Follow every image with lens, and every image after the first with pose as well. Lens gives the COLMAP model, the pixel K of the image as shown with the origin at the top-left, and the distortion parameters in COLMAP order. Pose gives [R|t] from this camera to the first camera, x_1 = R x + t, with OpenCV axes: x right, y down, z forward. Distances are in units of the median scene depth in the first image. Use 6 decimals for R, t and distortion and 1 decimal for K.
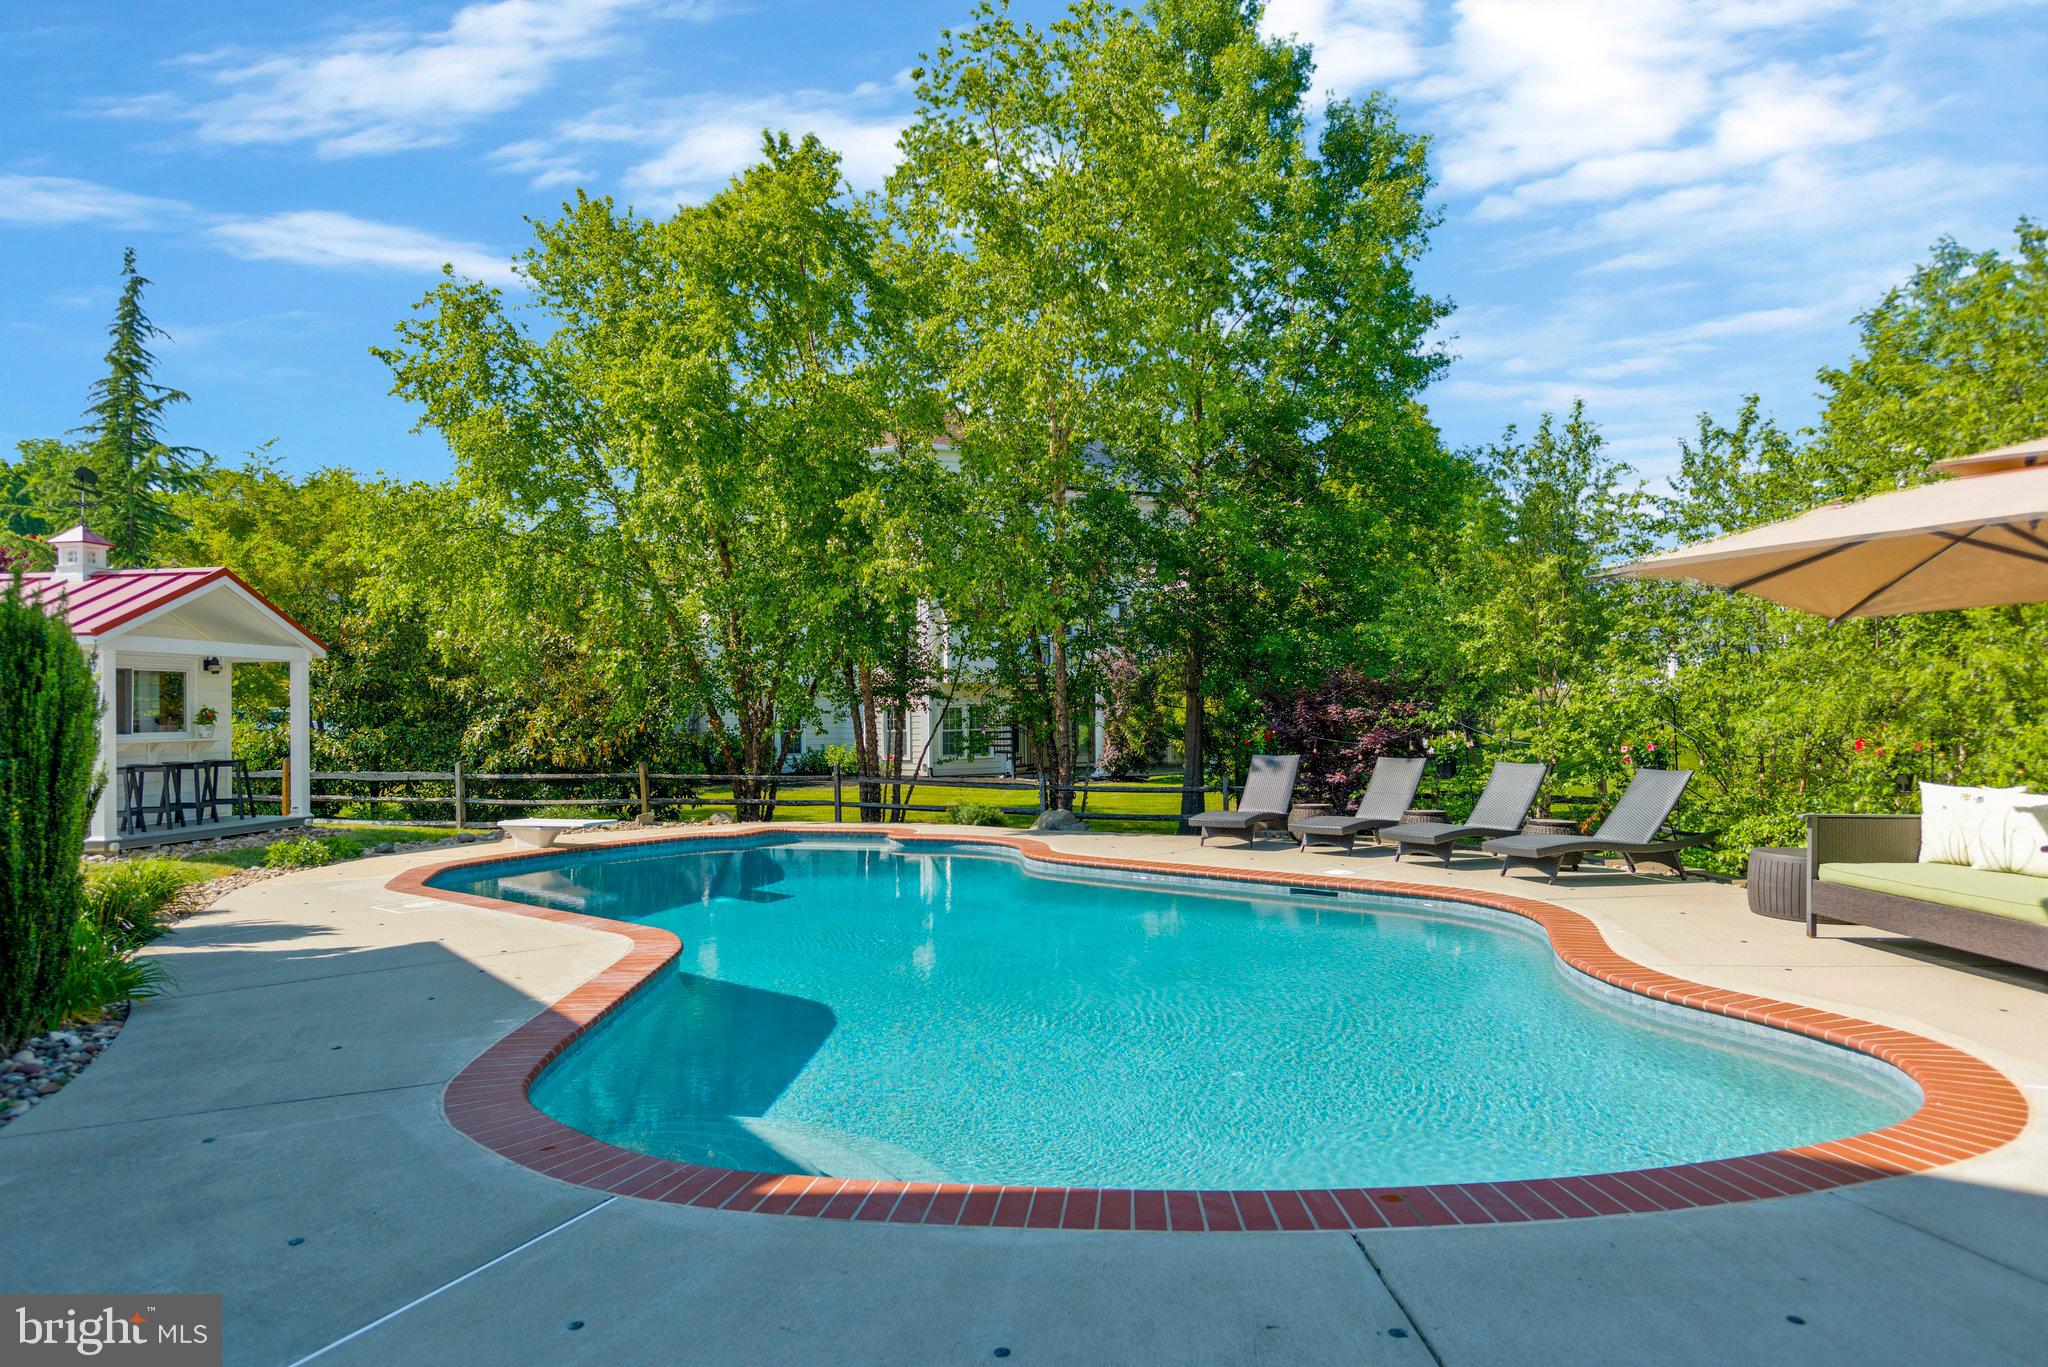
lens RADIAL K [[1218.3, 0, 1024.8], [0, 1218.3, 715.9], [0, 0, 1]] dist [-0.003226, 0.000125]
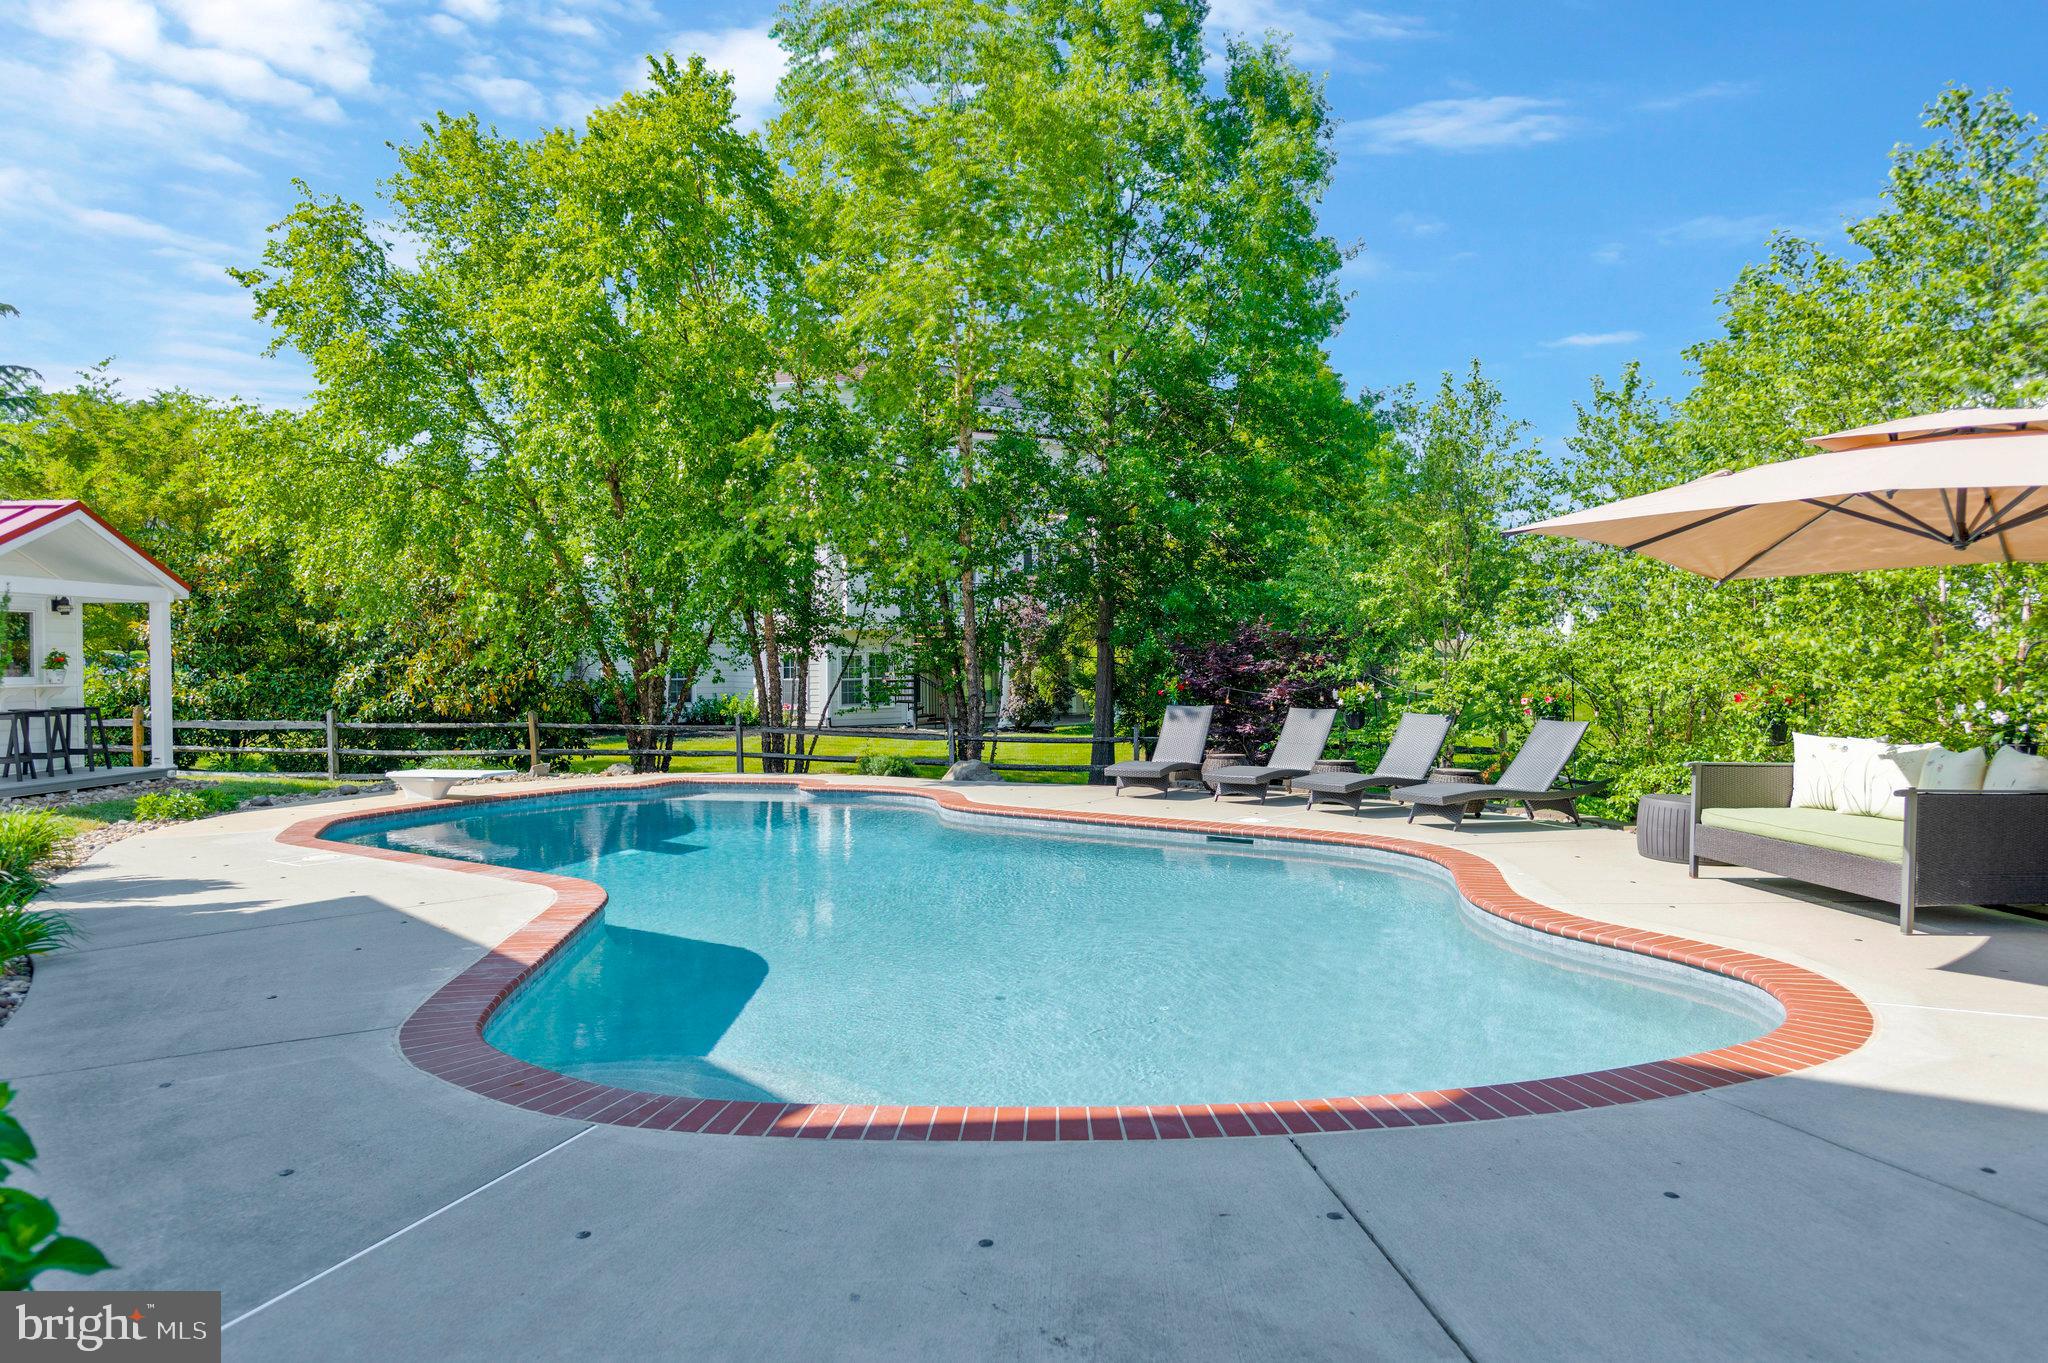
lens RADIAL K [[1268.3, 0, 1024.0], [0, 1268.3, 681.5], [0, 0, 1]] dist [-0.001718, -0.001042]
pose [[0.996445, 0.004964, 0.084096, -0.017232], [-0.006075, 0.999897, 0.012965, -0.000421], [-0.084023, -0.013430, 0.996373, -0.029486]]
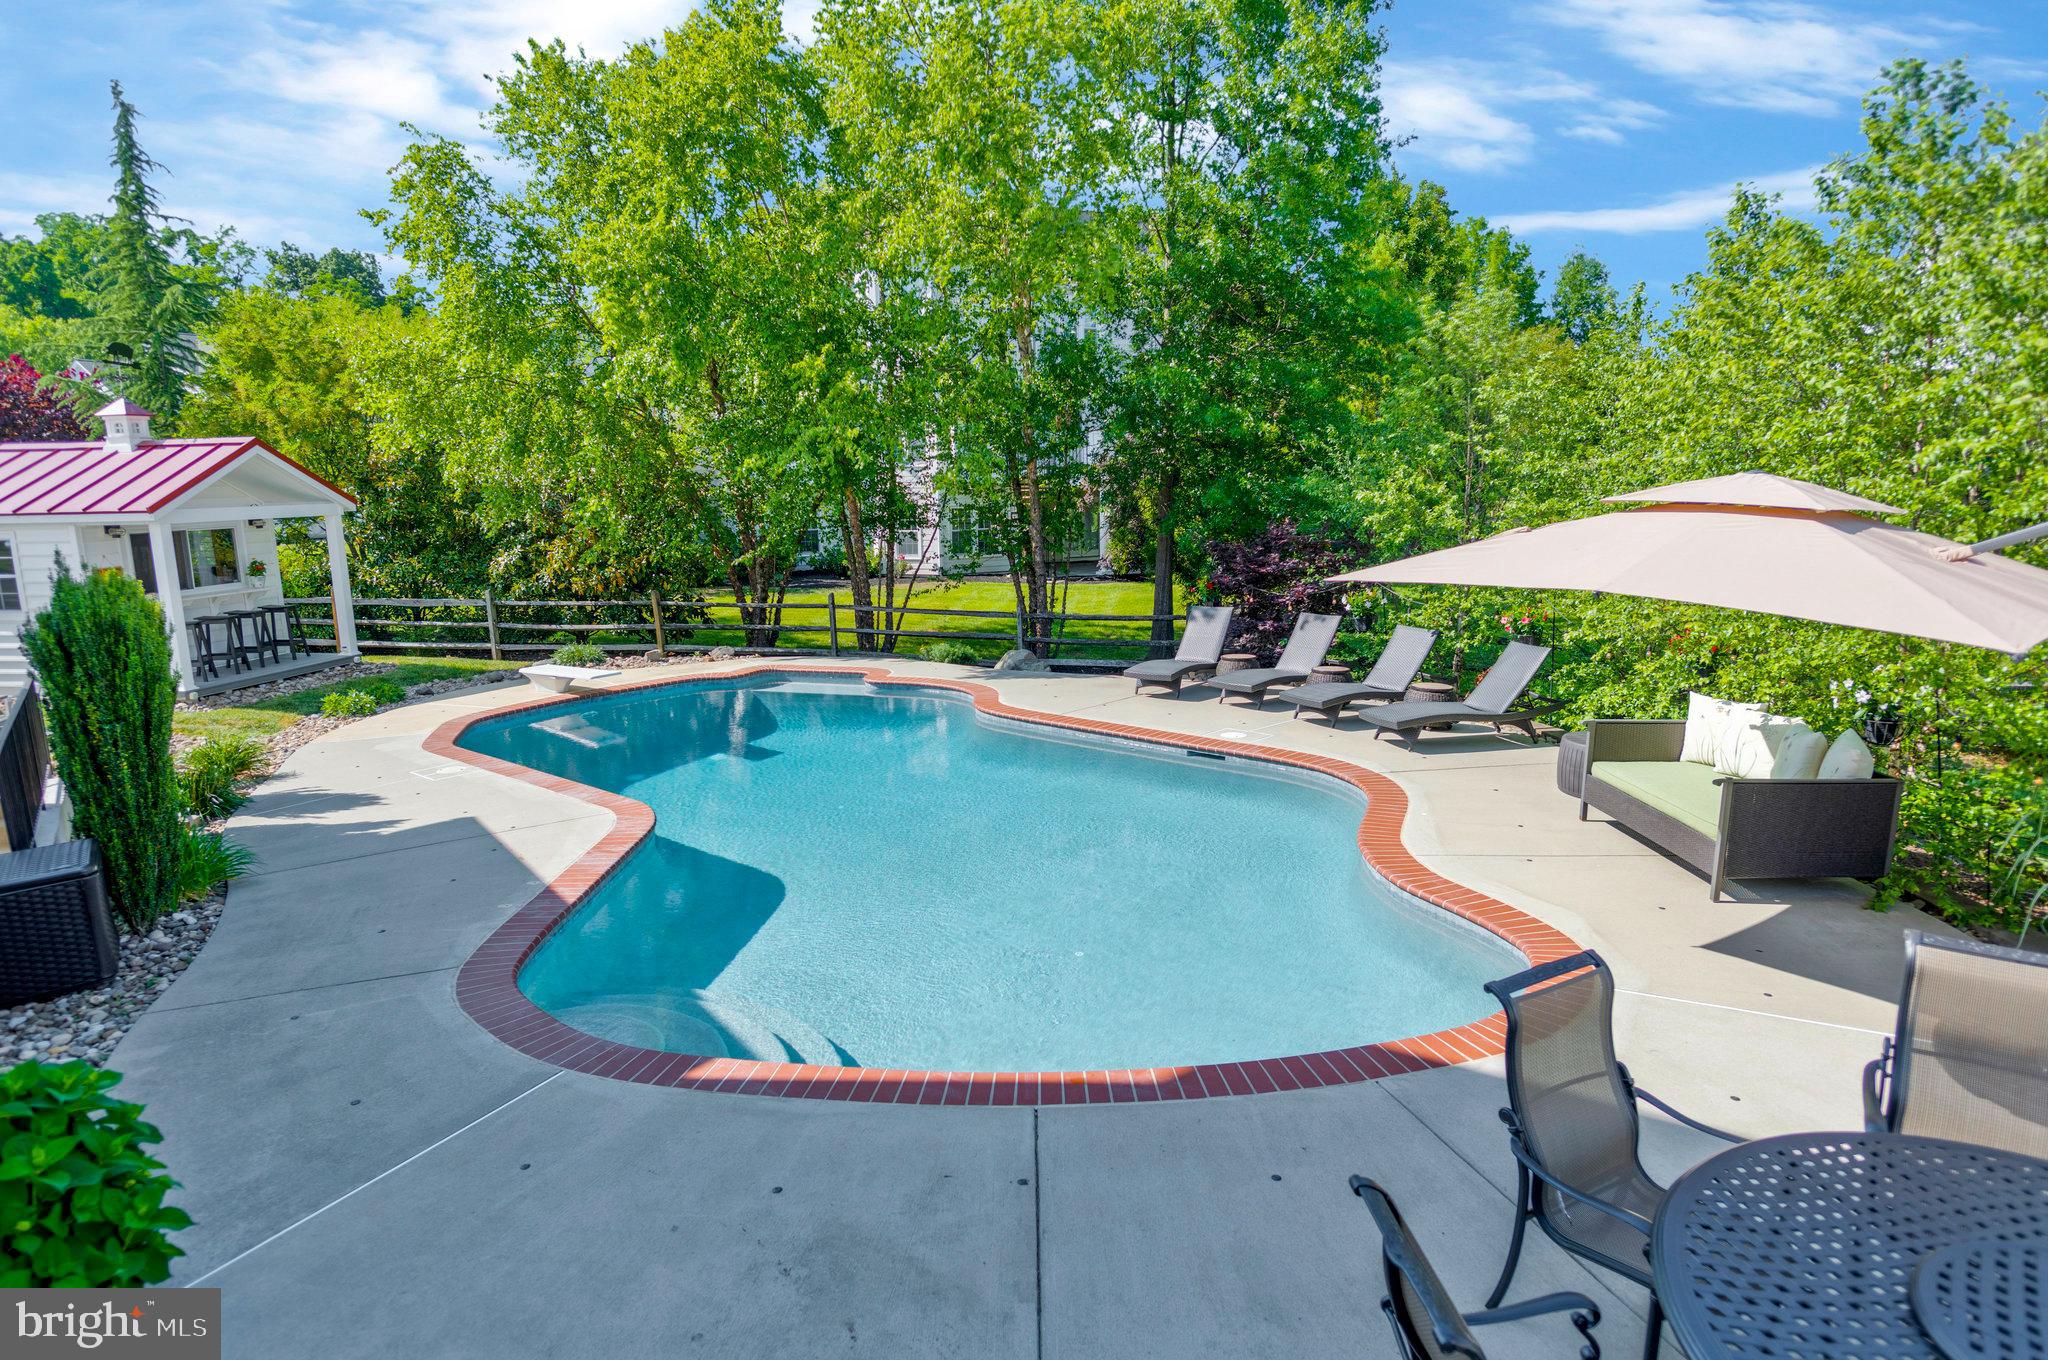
lens RADIAL K [[1218.3, 0, 1024.8], [0, 1218.3, 712.4], [0, 0, 1]] dist [-0.003226, 0.000125]
pose [[0.999254, 0.001080, -0.038600, 0.077937], [0.006531, 0.980478, 0.196521, -0.088491], [0.038058, -0.196626, 0.979740, -0.096673]]
